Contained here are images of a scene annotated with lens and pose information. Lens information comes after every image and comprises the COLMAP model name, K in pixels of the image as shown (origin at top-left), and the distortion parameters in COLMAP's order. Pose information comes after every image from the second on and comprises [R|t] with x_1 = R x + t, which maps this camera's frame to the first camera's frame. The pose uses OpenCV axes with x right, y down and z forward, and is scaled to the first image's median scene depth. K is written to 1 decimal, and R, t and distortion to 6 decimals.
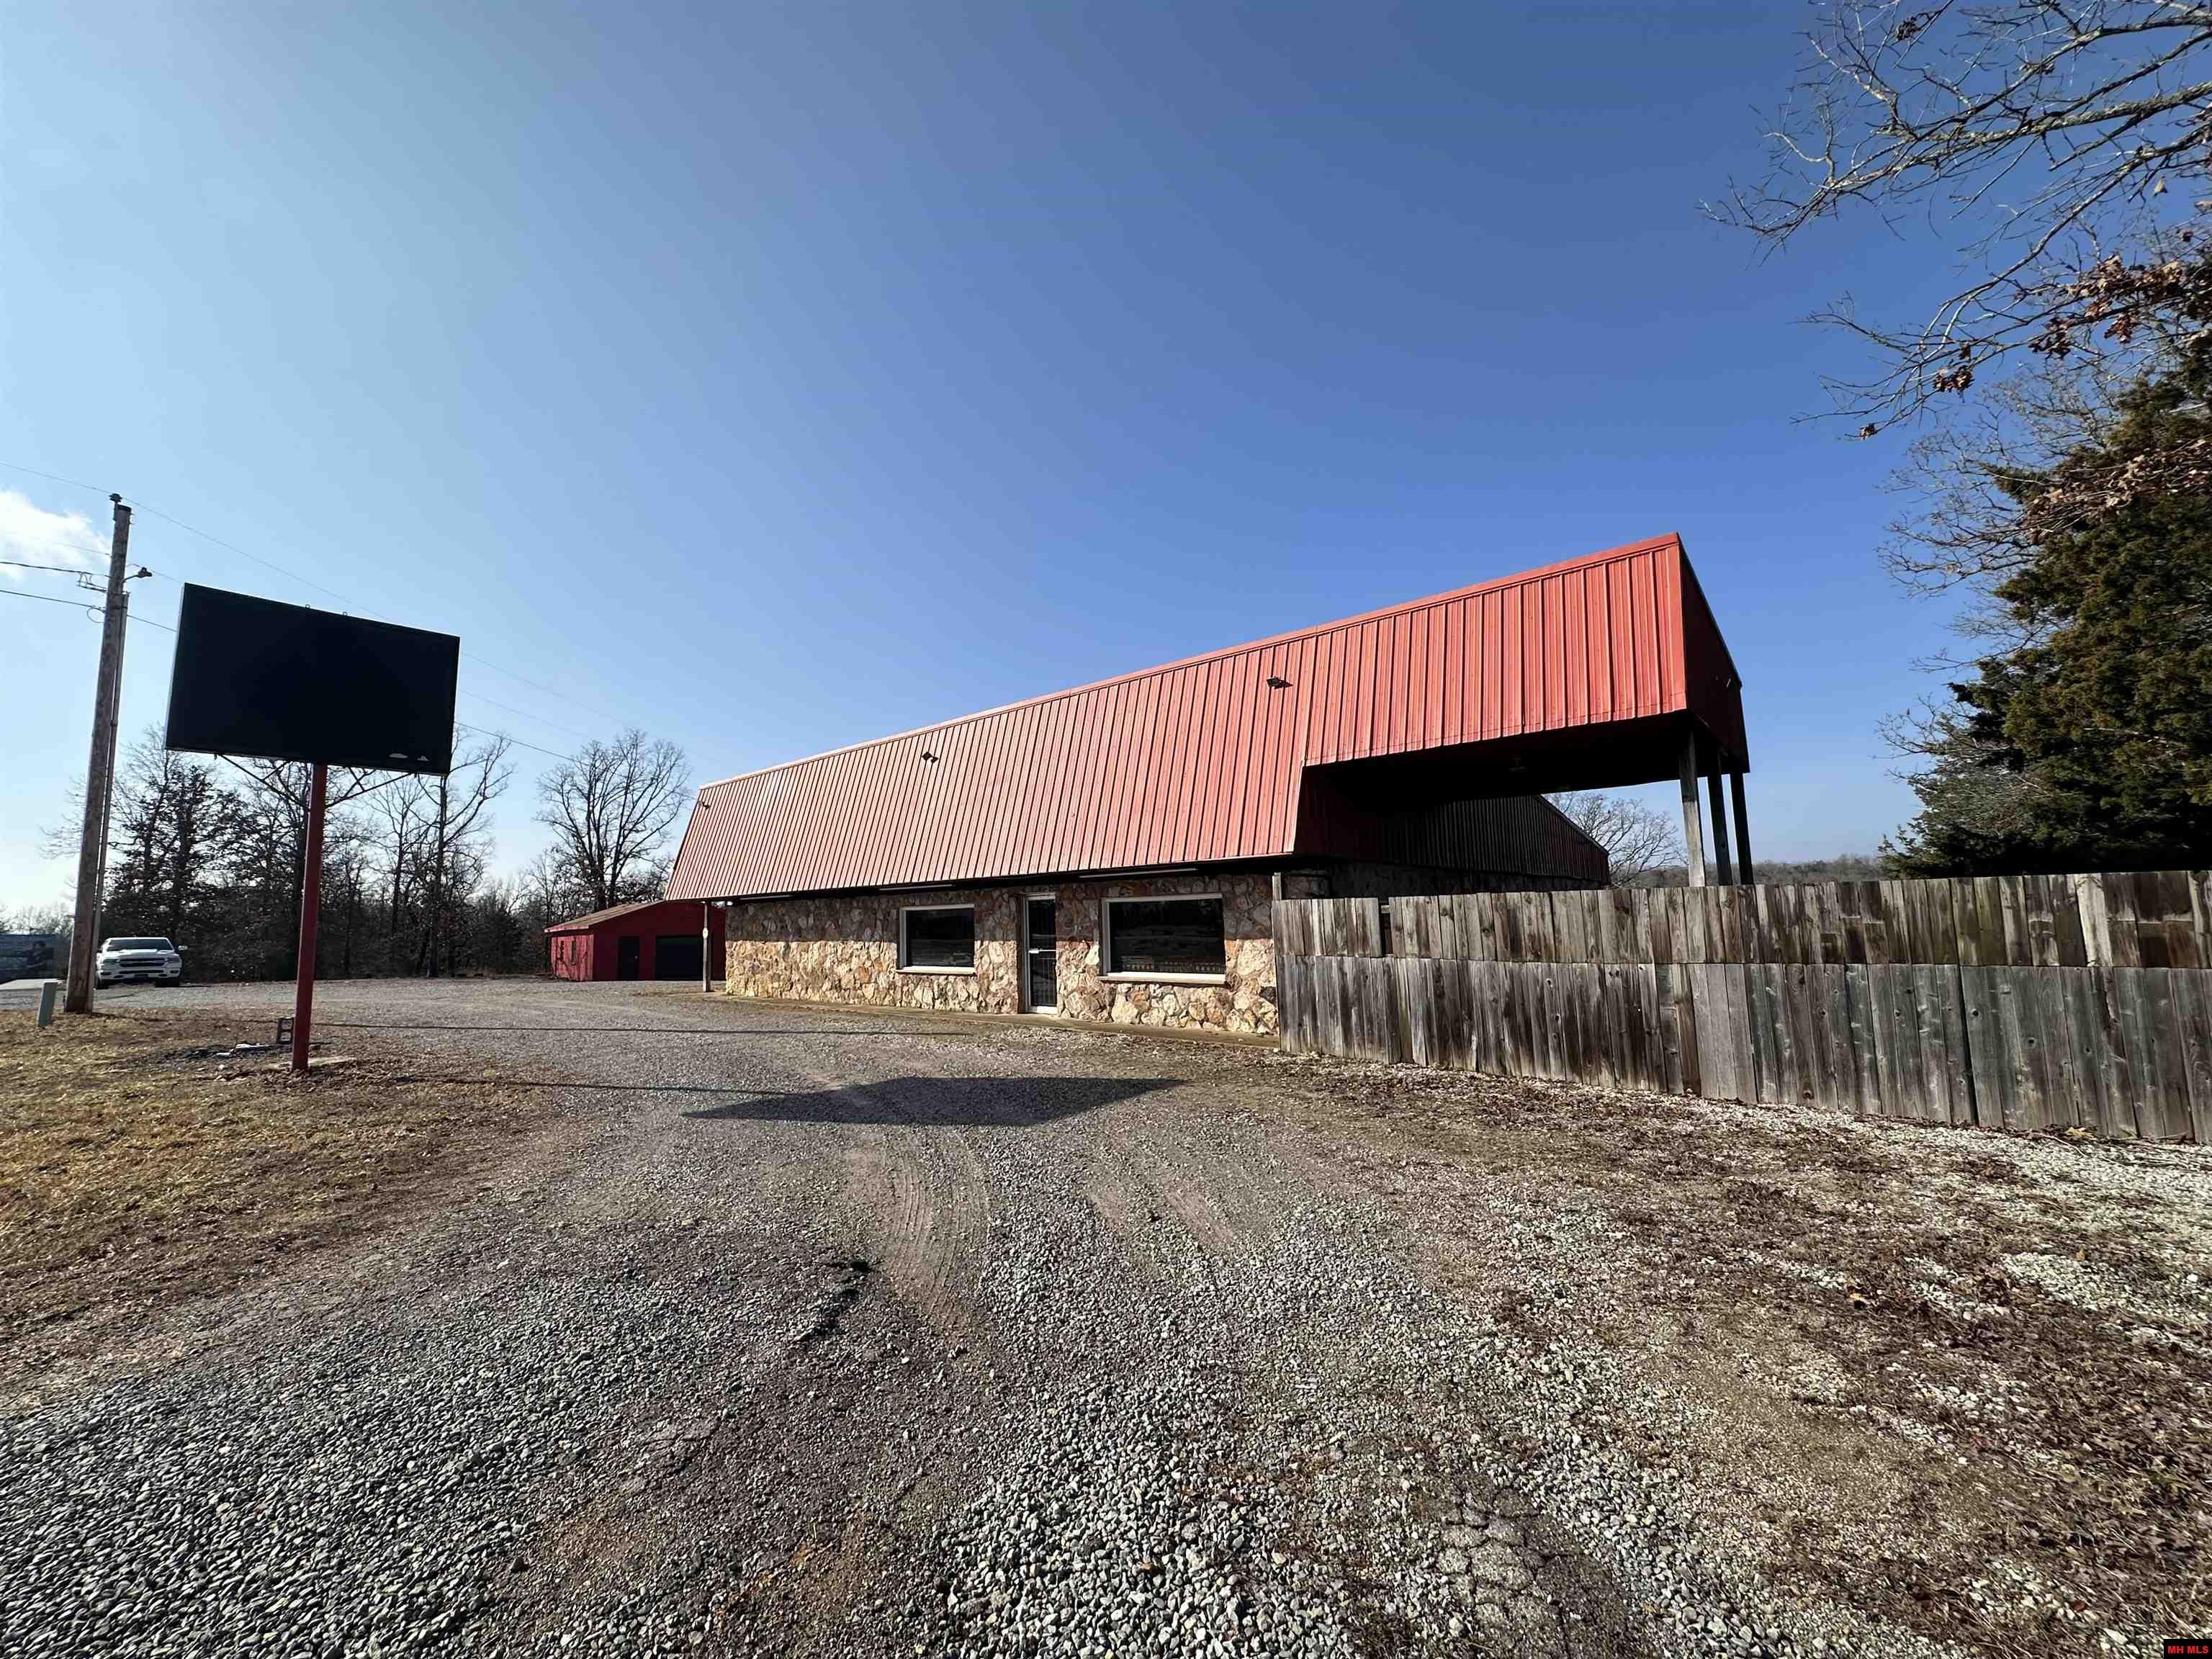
lens RADIAL K [[884.3, 0, 1106.9], [0, 884.3, 829.8], [0, 0, 1]] dist [-0.001430, 0.000701]
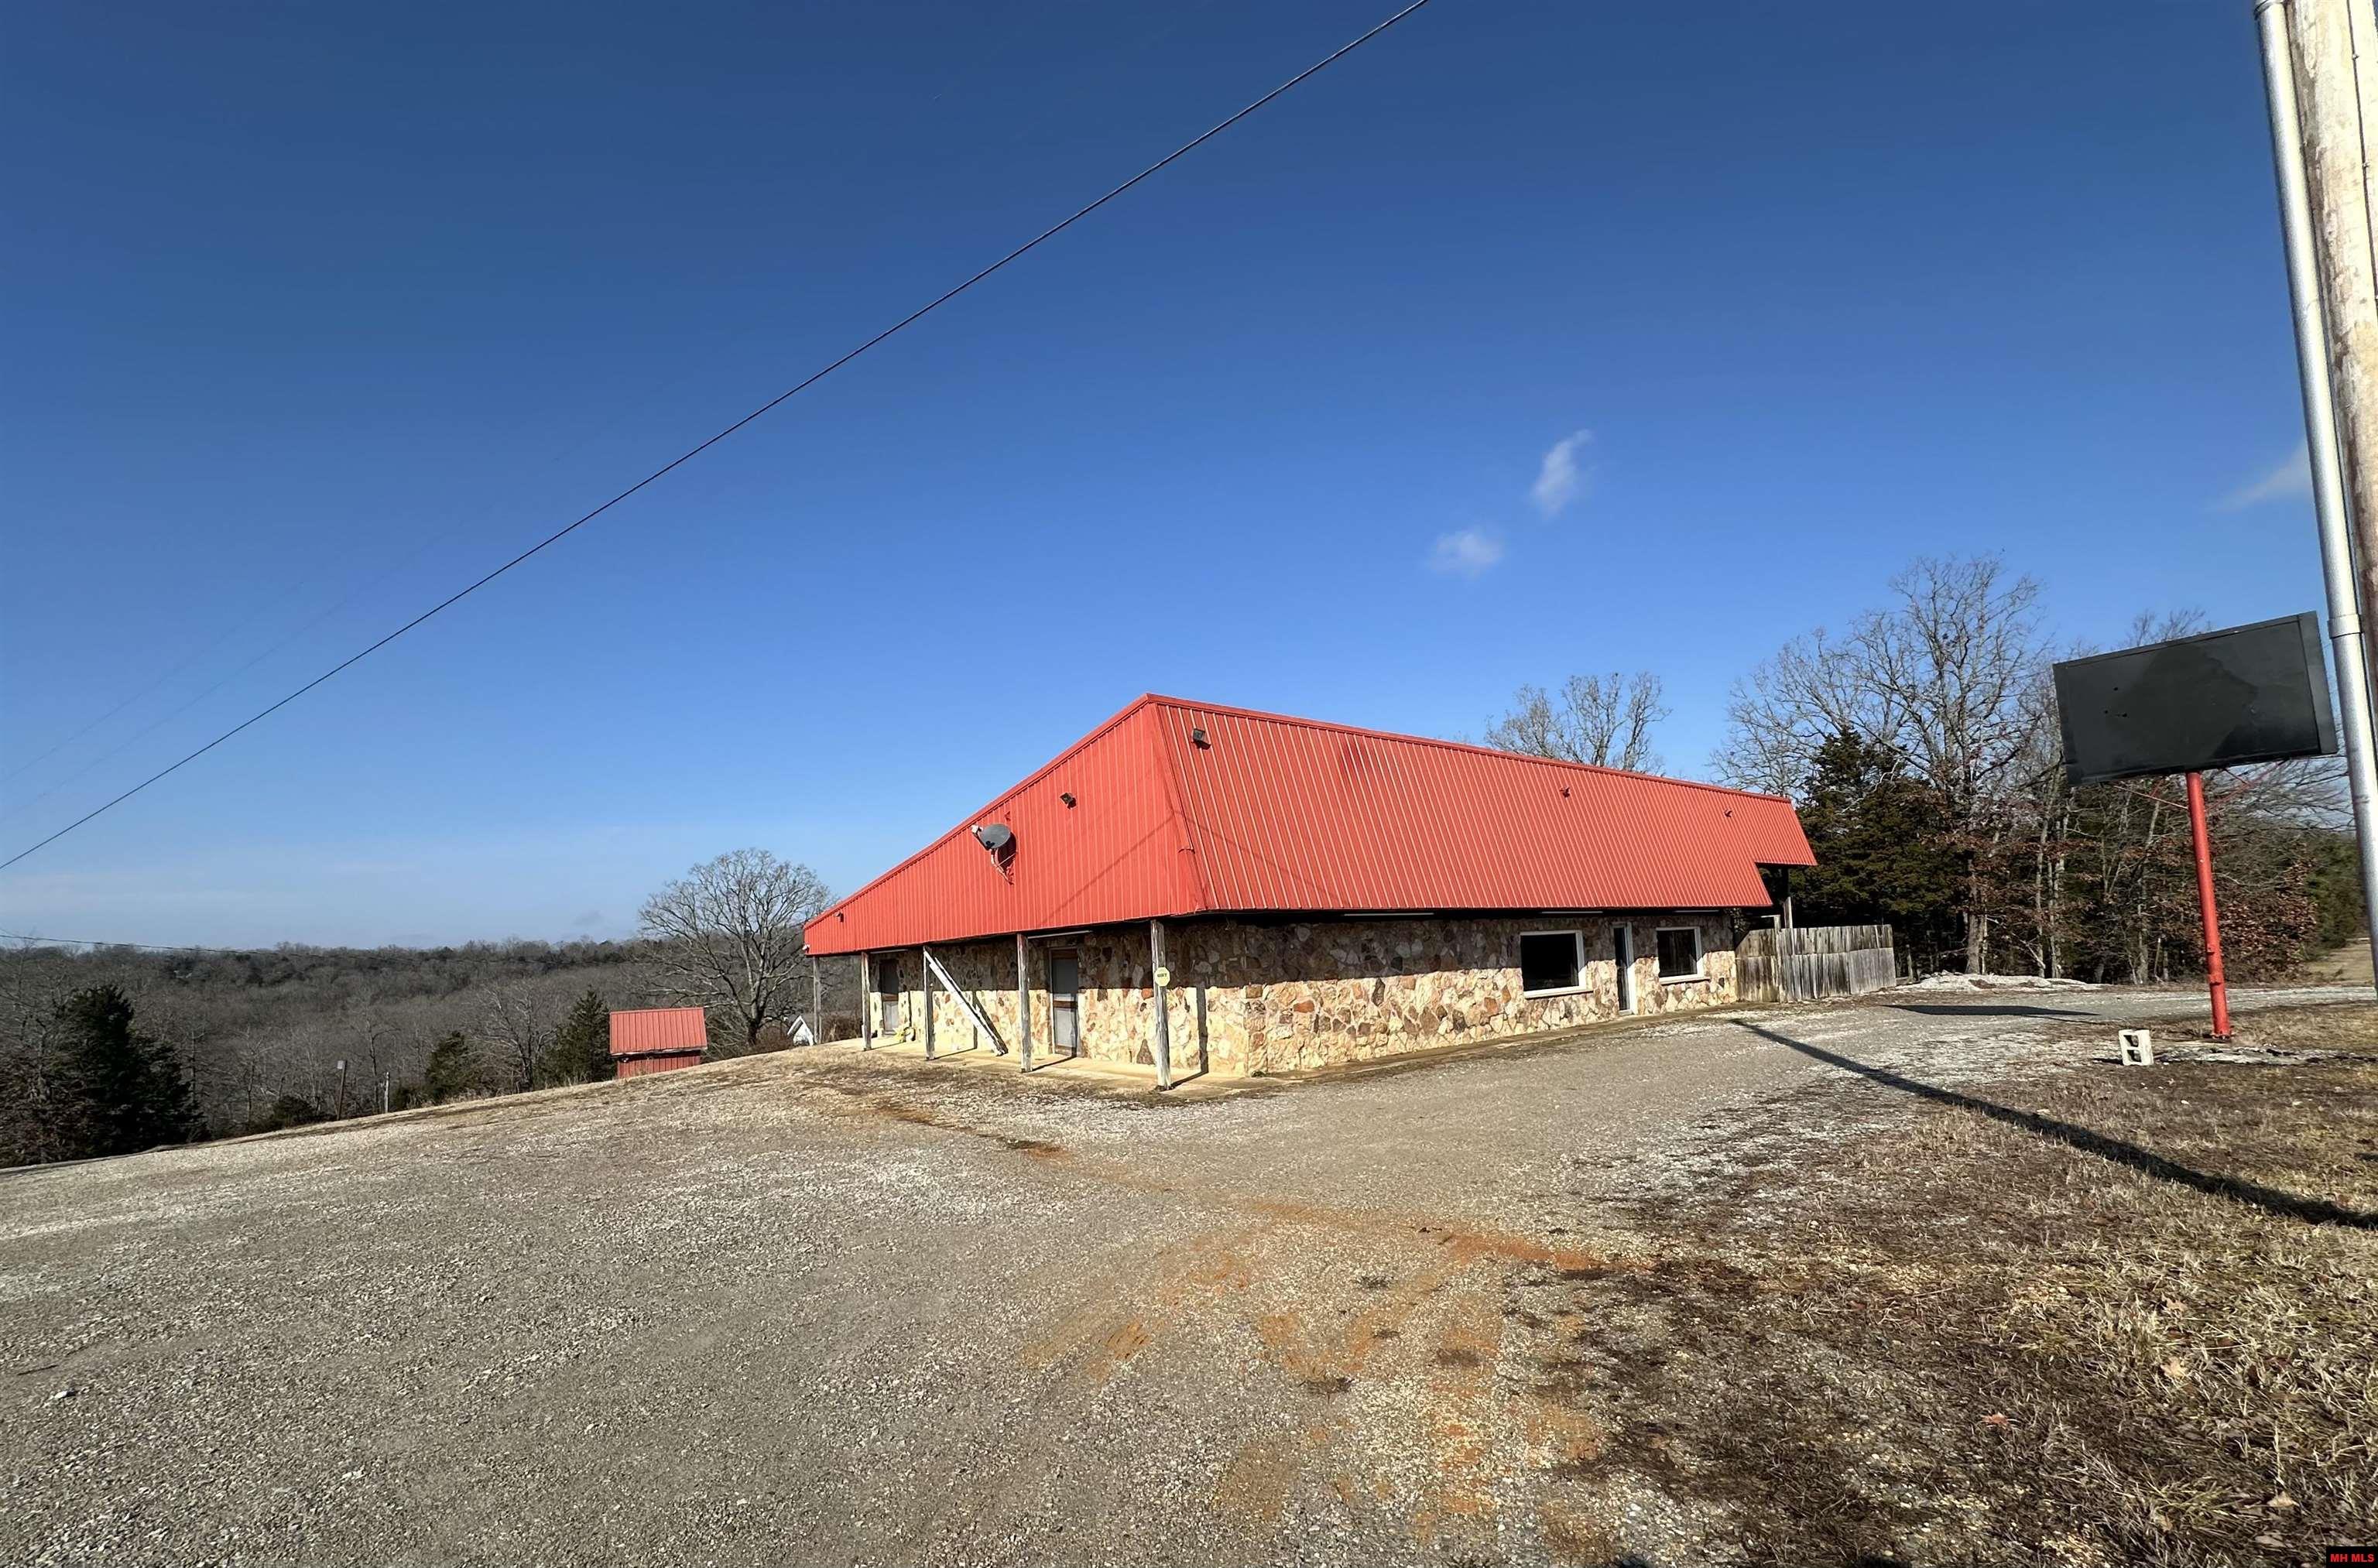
lens RADIAL K [[953.3, 0, 1183.5], [0, 953.3, 887.8], [0, 0, 1]] dist [-0.001000, 0.000047]
pose [[0.190121, 0.083494, 0.978204, -3.454861], [-0.060242, 0.995492, -0.073261, 0.358645], [-0.979911, -0.045001, 0.194294, 3.008058]]
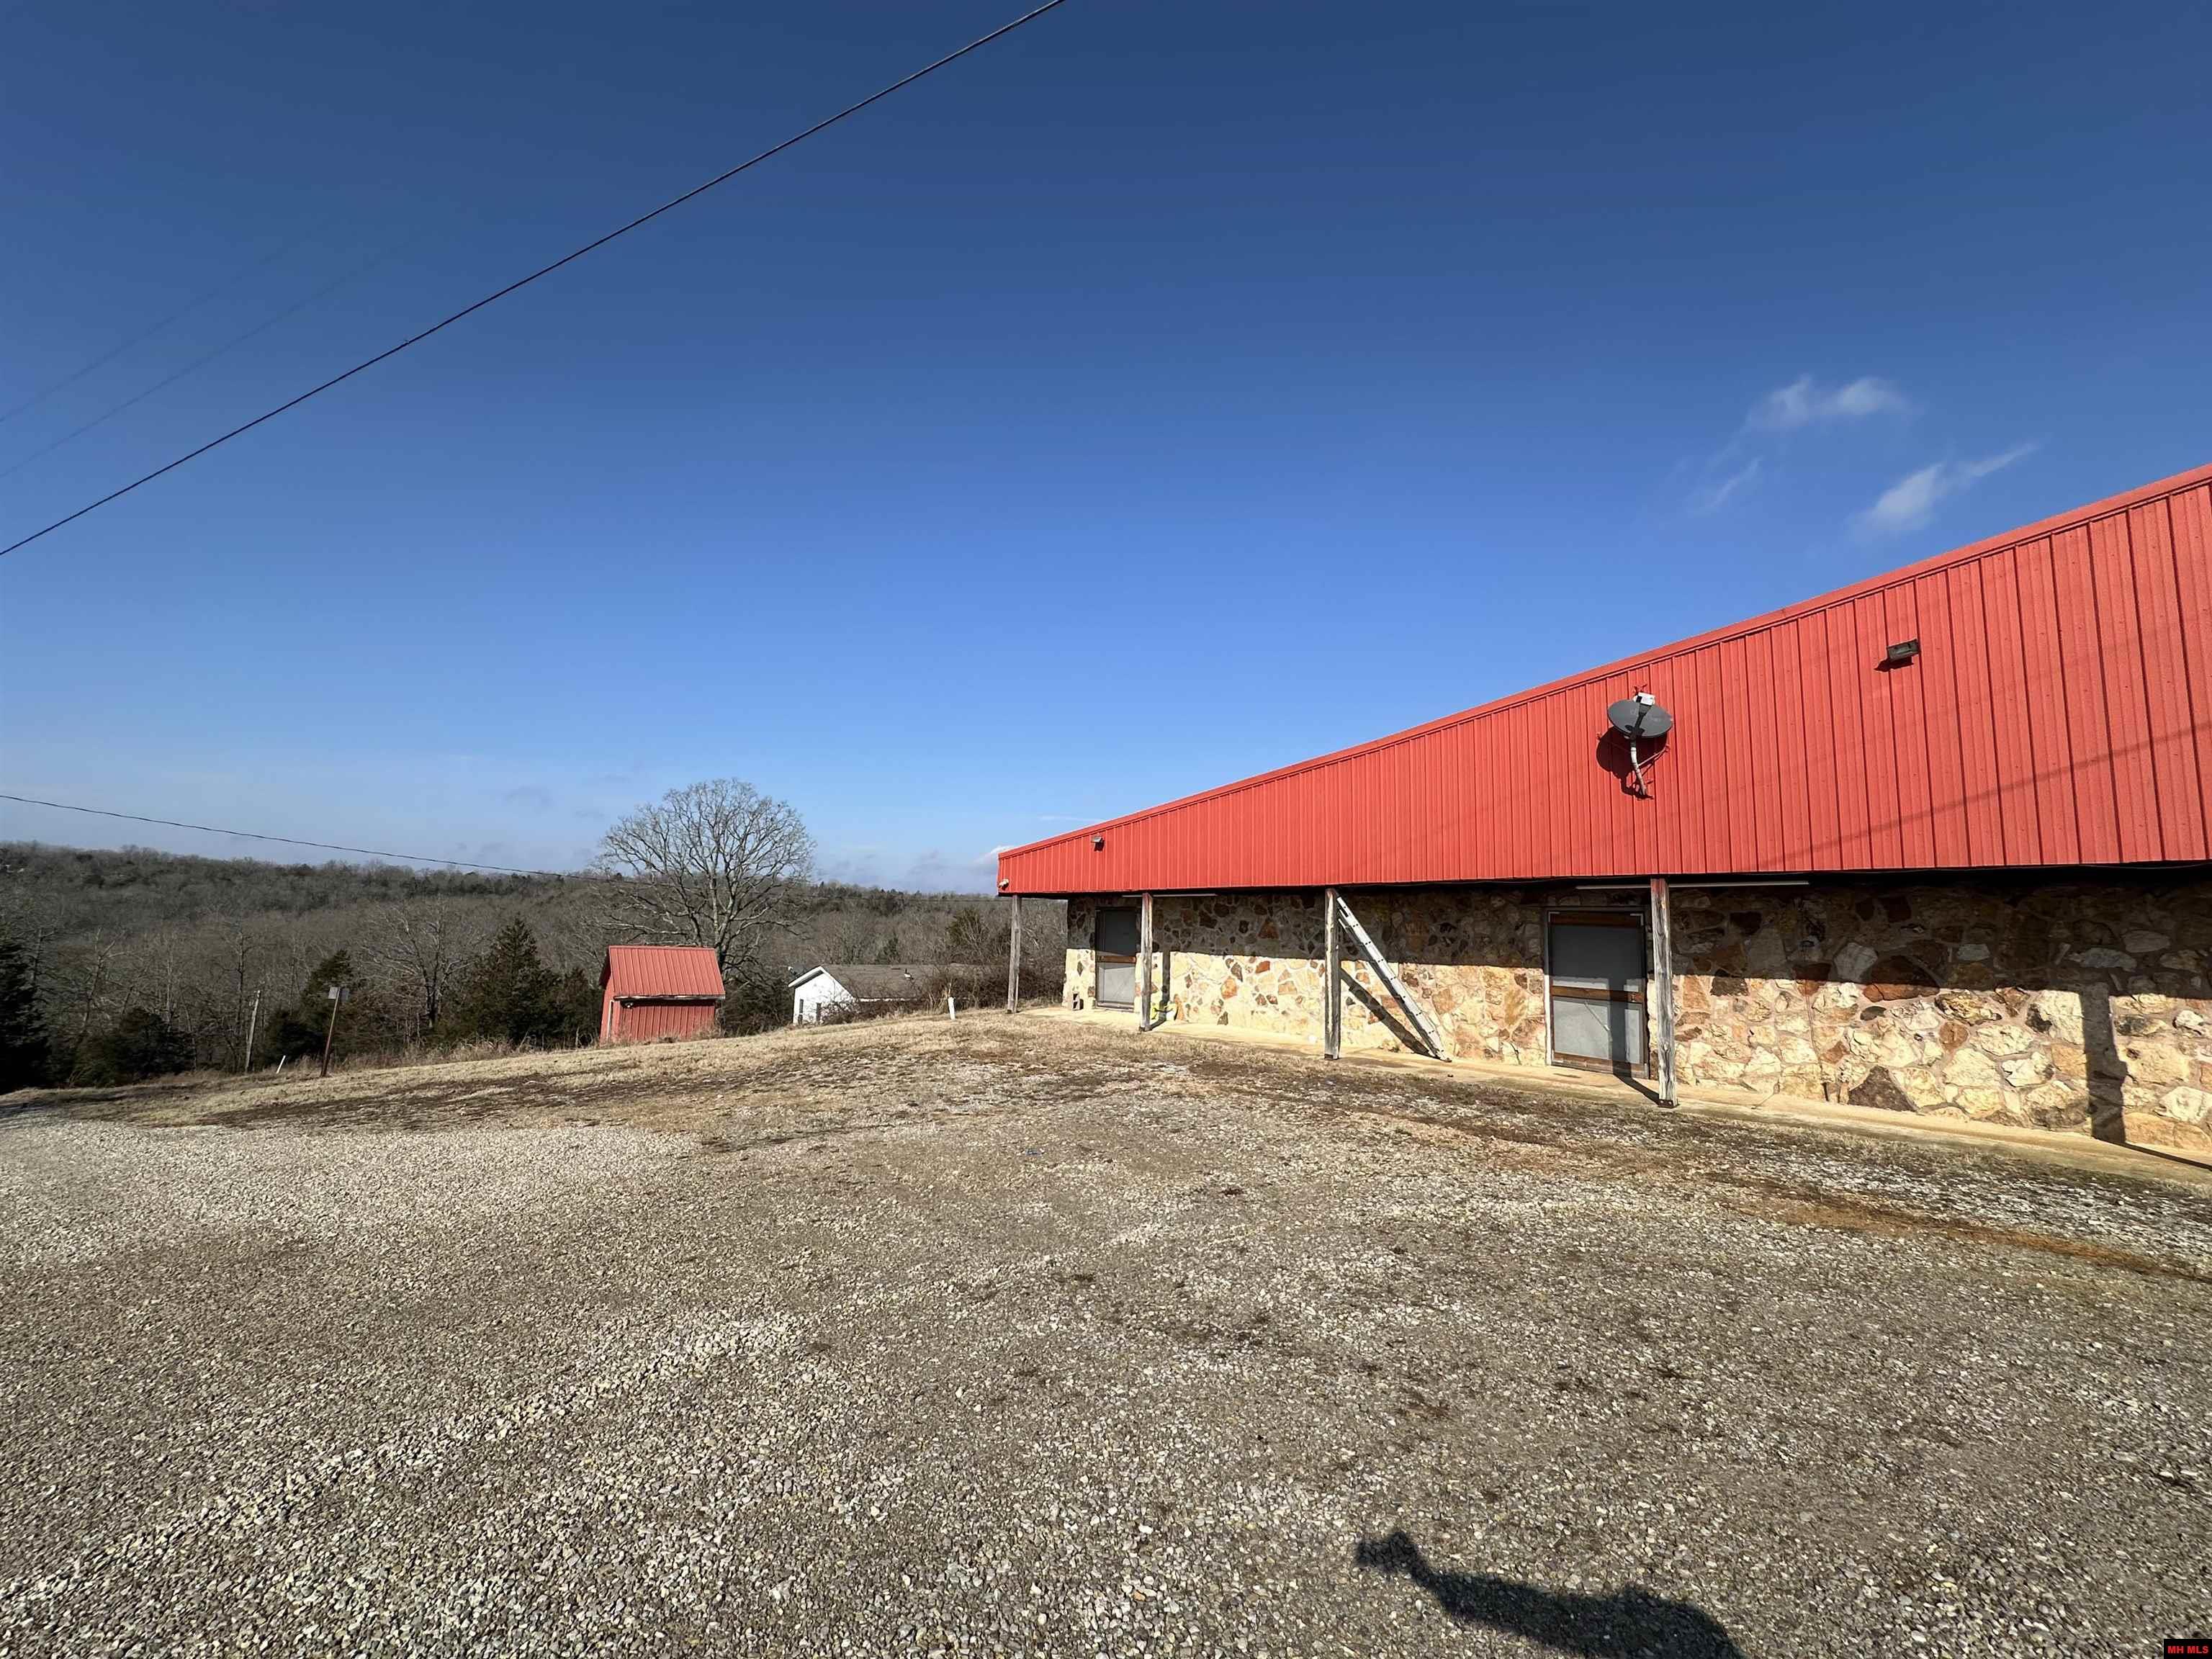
lens RADIAL K [[884.3, 0, 1104.5], [0, 884.3, 828.6], [0, 0, 1]] dist [-0.001430, 0.000701]
pose [[0.104770, 0.144661, 0.983919, -2.638233], [-0.138984, 0.981785, -0.129547, 0.545490], [-0.984737, -0.123176, 0.122967, 4.566278]]
